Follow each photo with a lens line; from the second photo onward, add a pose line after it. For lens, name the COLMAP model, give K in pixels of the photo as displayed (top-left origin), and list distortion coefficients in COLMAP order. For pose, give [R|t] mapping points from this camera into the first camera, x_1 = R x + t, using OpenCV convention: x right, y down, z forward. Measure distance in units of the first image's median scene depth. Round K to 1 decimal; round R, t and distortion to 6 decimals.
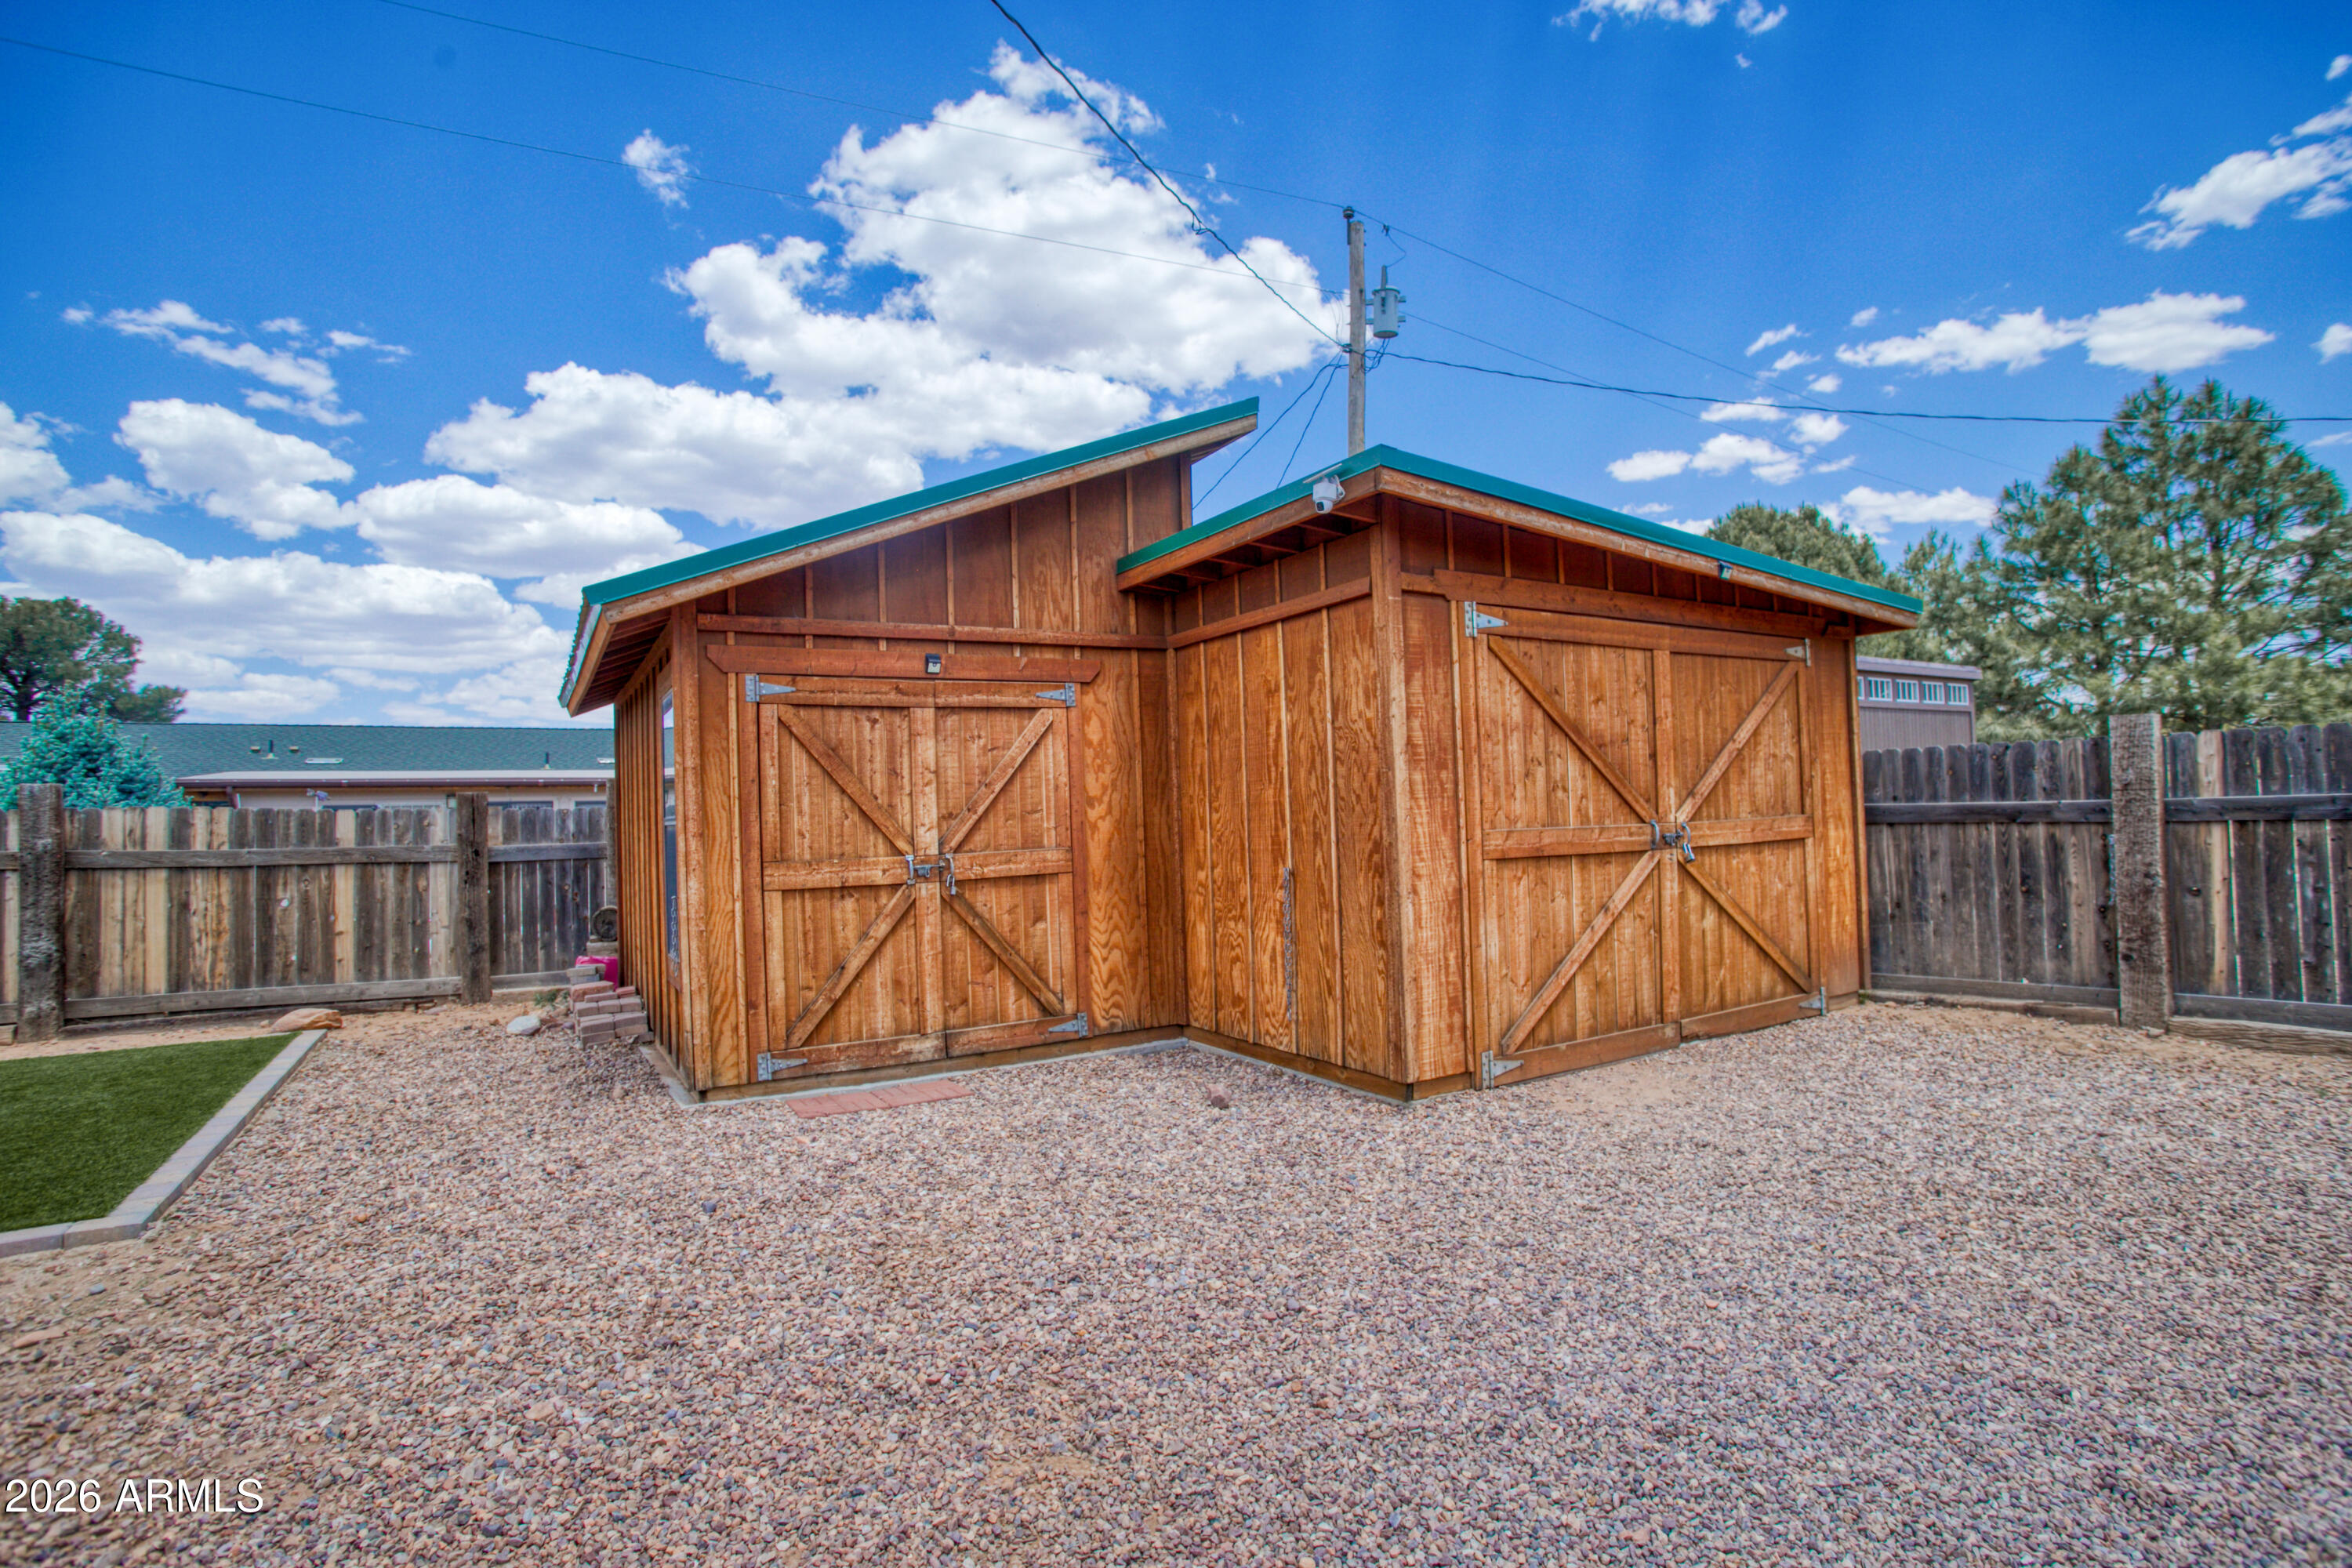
lens RADIAL K [[1129.5, 0, 1186.1], [0, 1129.5, 772.2], [0, 0, 1]] dist [-0.060025, 0.024488]
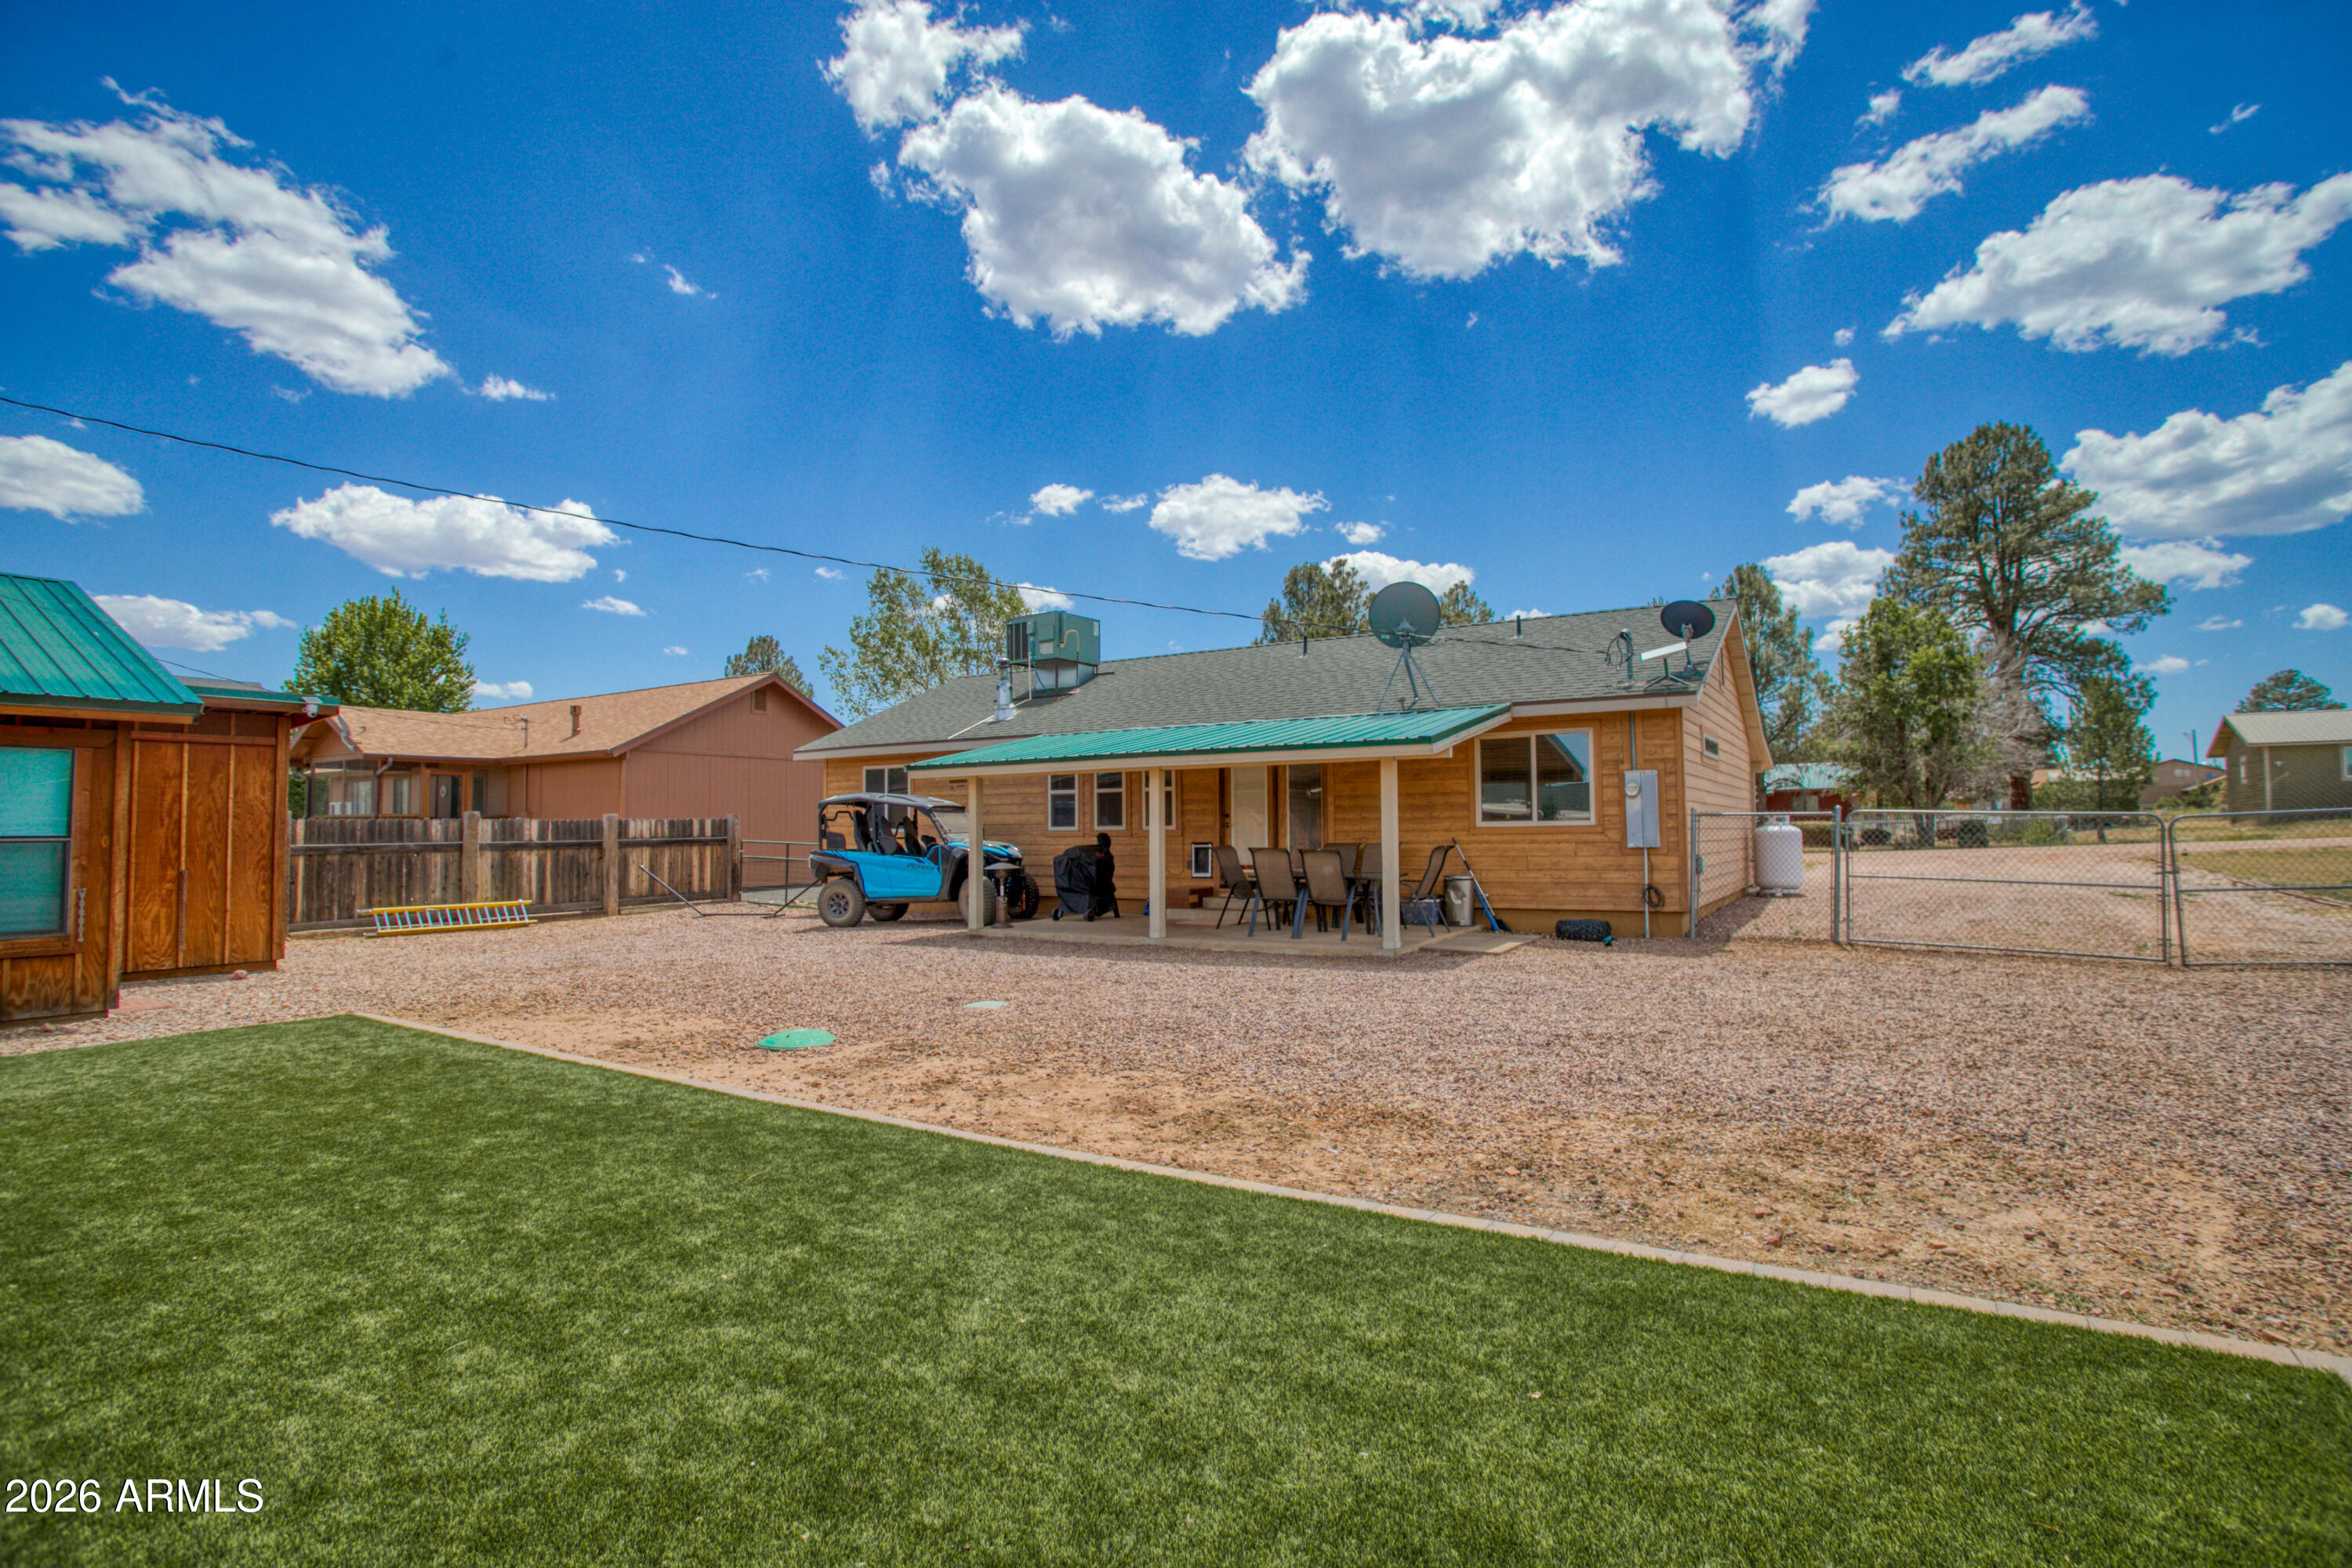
lens RADIAL K [[1129.5, 0, 1186.1], [0, 1129.5, 772.2], [0, 0, 1]] dist [-0.060025, 0.024488]
pose [[-0.444565, 0.081484, 0.892033, -2.302757], [-0.008197, 0.995442, -0.095015, 0.079088], [-0.895709, -0.049552, -0.441871, 0.294545]]
